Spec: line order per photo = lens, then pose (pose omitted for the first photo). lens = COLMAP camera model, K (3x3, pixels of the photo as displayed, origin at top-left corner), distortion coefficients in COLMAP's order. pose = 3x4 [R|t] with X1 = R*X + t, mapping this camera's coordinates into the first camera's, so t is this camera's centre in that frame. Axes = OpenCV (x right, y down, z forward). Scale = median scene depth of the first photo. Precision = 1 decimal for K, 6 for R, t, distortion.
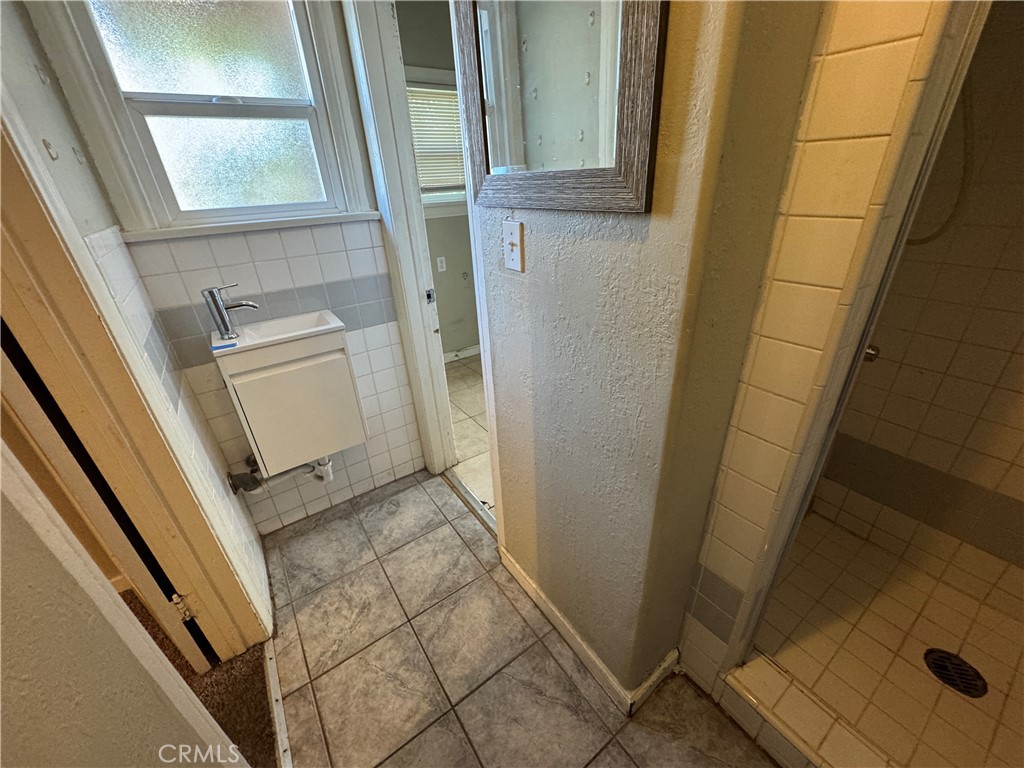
lens RADIAL K [[407.5, 0, 511.3], [0, 407.5, 382.7], [0, 0, 1]] dist [-0.003728, -0.000511]
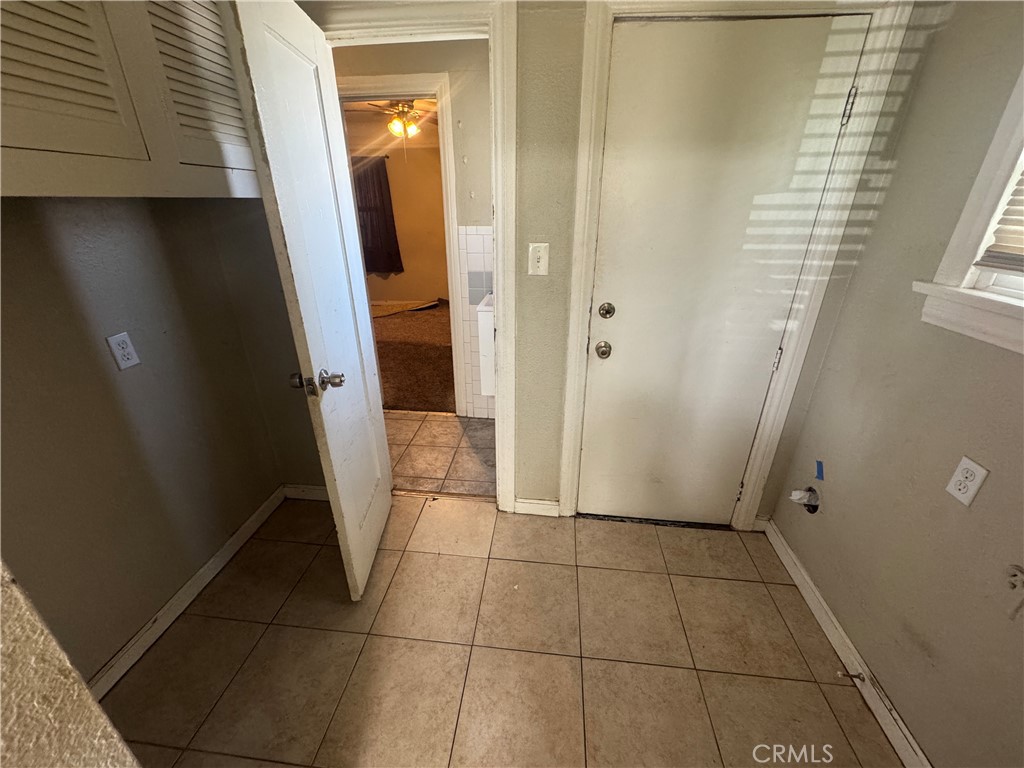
lens RADIAL K [[407.5, 0, 508.2], [0, 407.5, 381.0], [0, 0, 1]] dist [-0.003728, -0.000511]
pose [[-0.662643, 0.343650, -0.665439, 0.550501], [-0.312649, 0.680459, 0.662742, -0.929946], [0.680555, 0.647210, -0.343459, 1.678045]]
